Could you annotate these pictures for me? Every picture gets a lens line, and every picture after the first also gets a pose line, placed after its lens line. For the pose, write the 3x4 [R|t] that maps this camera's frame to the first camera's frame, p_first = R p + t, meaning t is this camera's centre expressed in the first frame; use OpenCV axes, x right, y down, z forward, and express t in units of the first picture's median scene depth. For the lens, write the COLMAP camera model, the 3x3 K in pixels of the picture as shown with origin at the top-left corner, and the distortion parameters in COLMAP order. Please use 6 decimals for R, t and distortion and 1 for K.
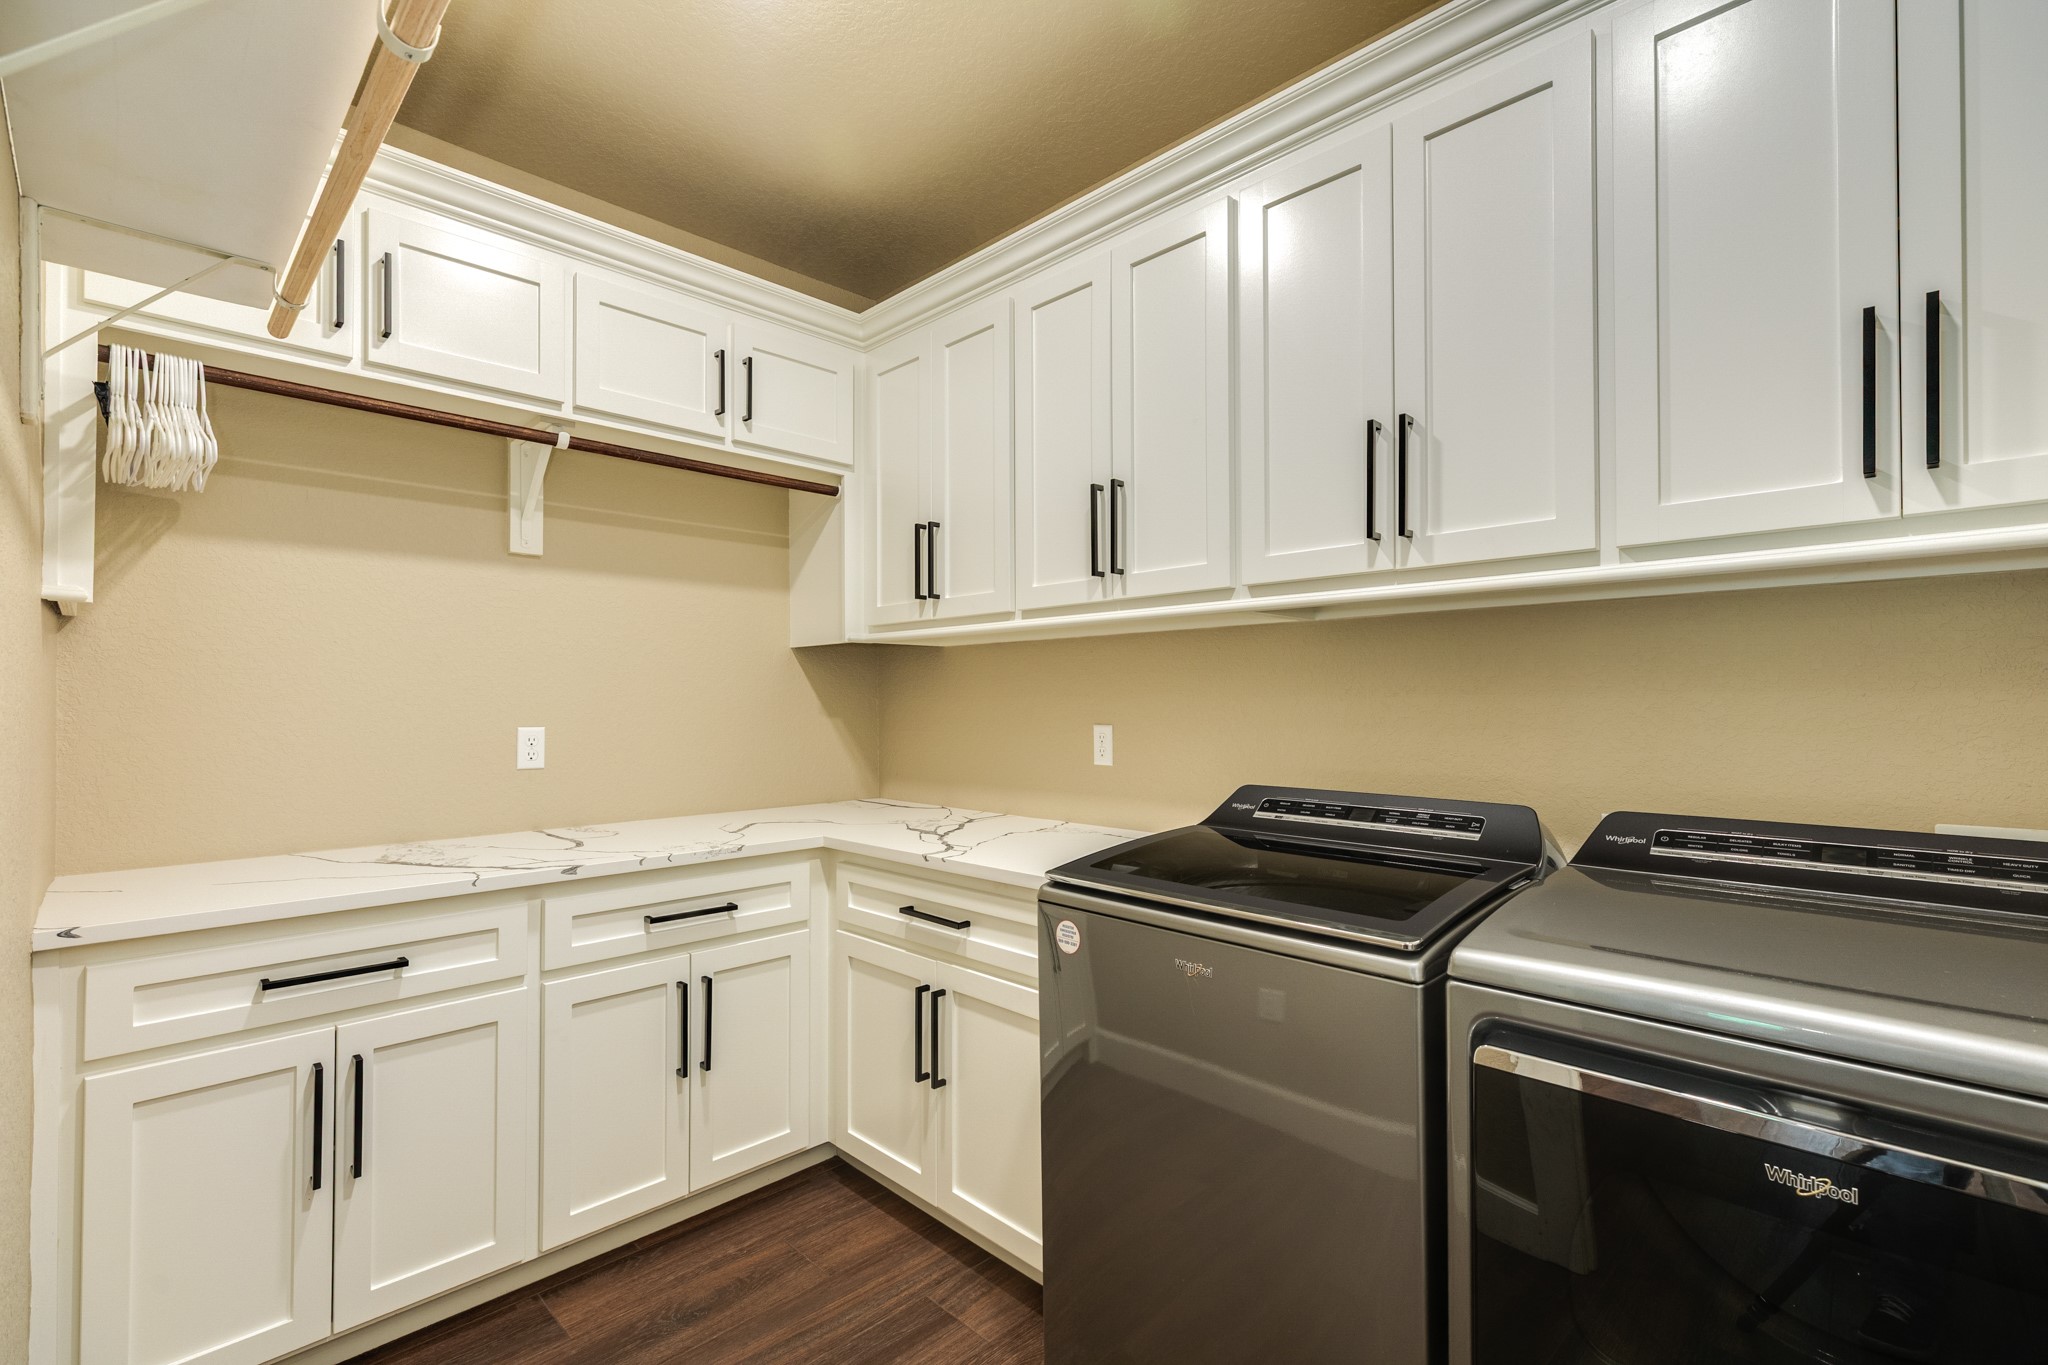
lens RADIAL K [[924.4, 0, 1024.1], [0, 924.4, 687.9], [0, 0, 1]] dist [-0.000033, 0.000045]
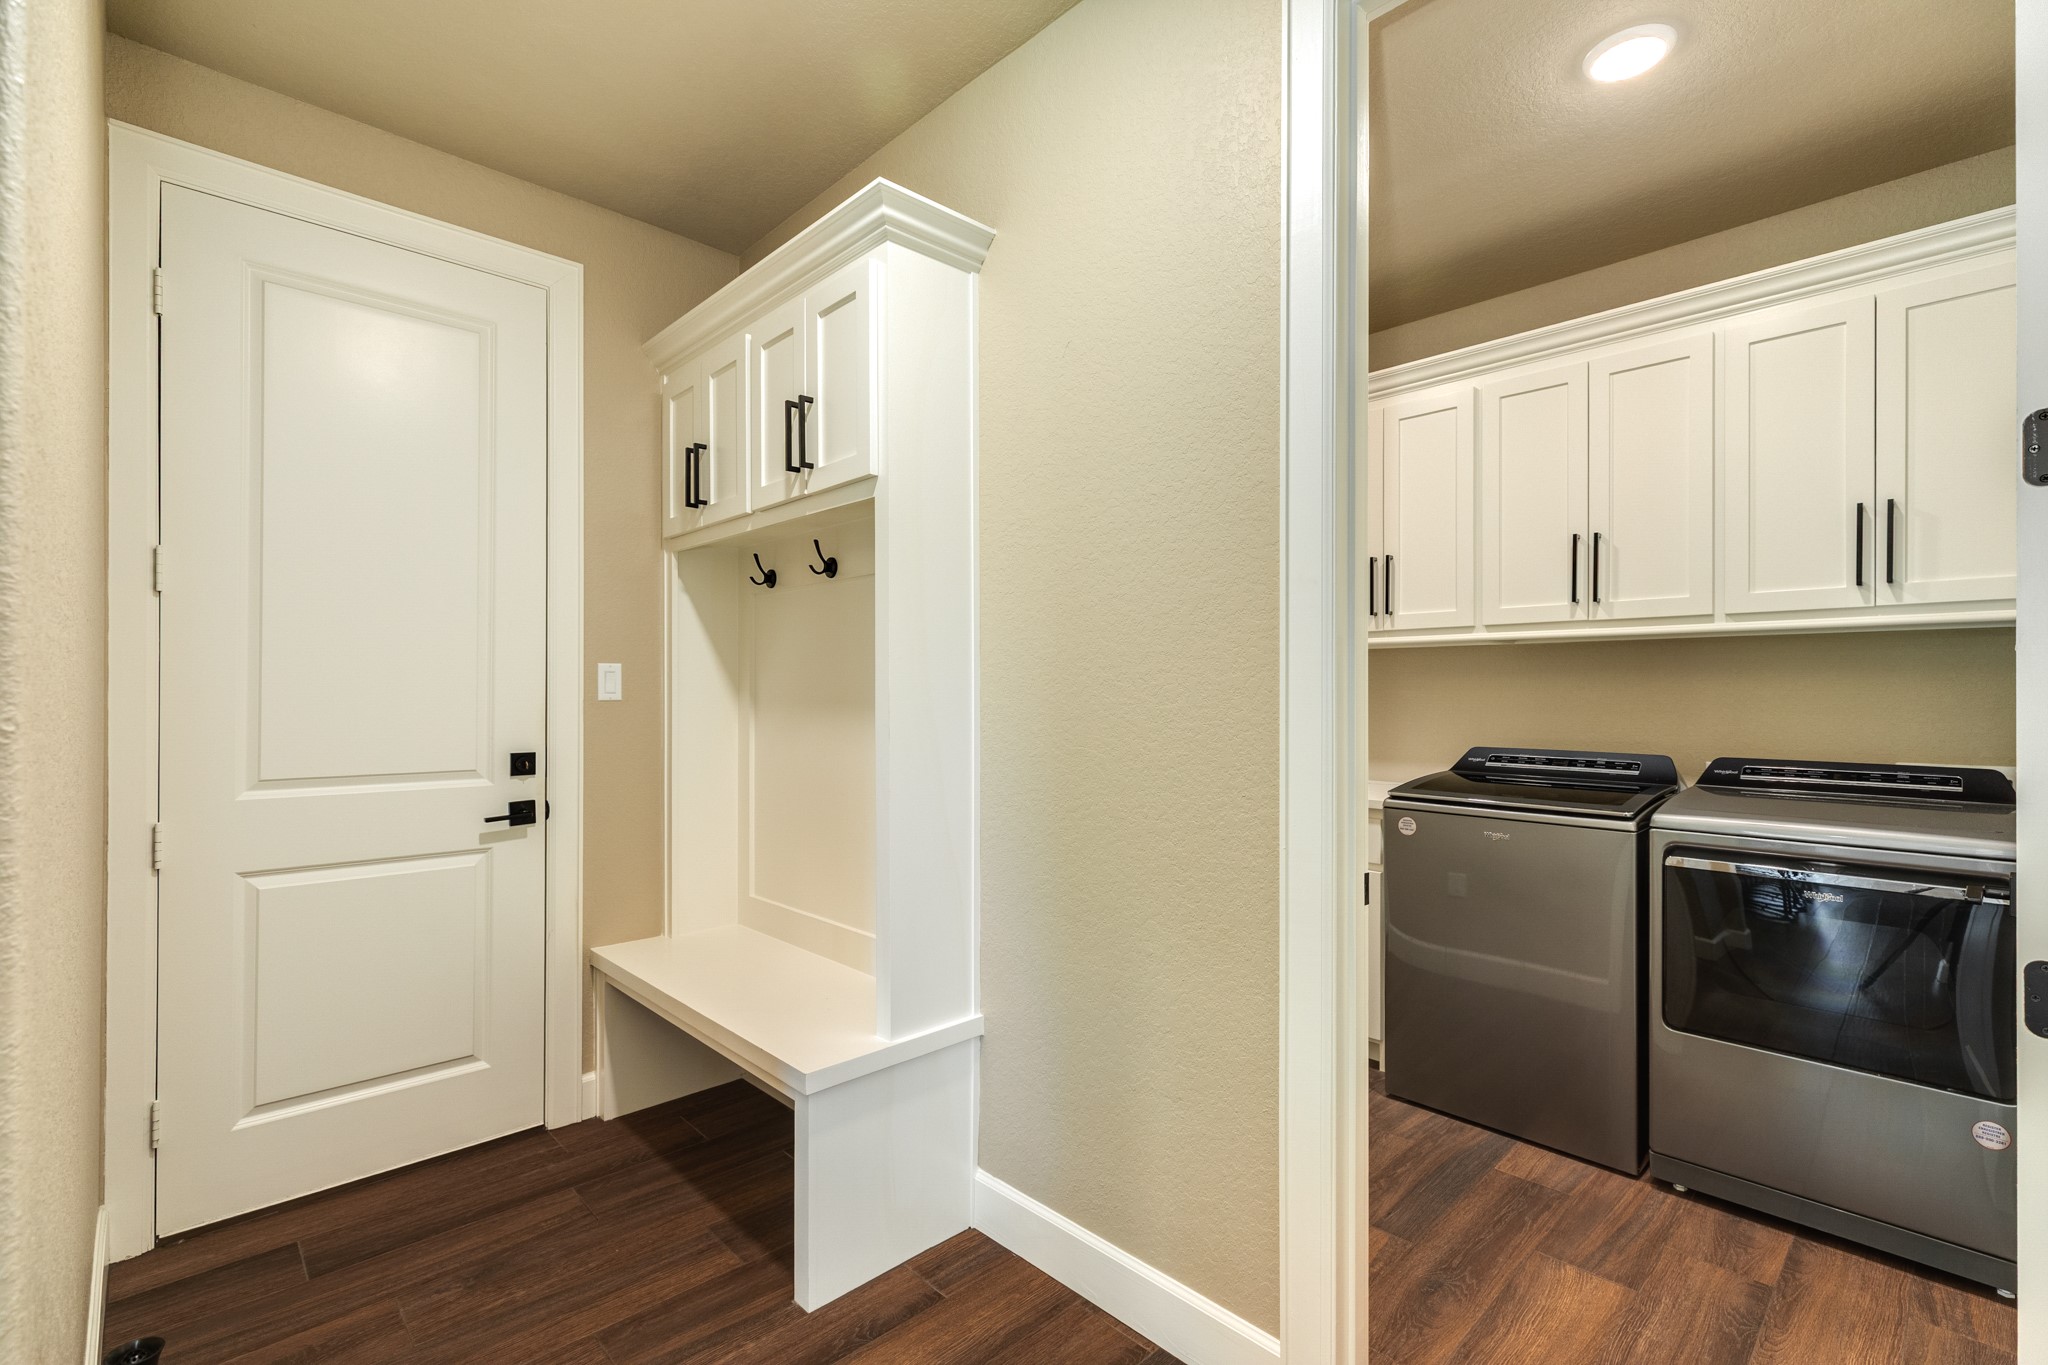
lens RADIAL K [[924.4, 0, 1024.1], [0, 924.4, 687.7], [0, 0, 1]] dist [-0.000033, 0.000045]
pose [[0.999854, 0.006688, -0.015725, -0.732012], [-0.006576, 0.999953, 0.007152, -0.006707], [0.015772, -0.007047, 0.999851, -0.876289]]
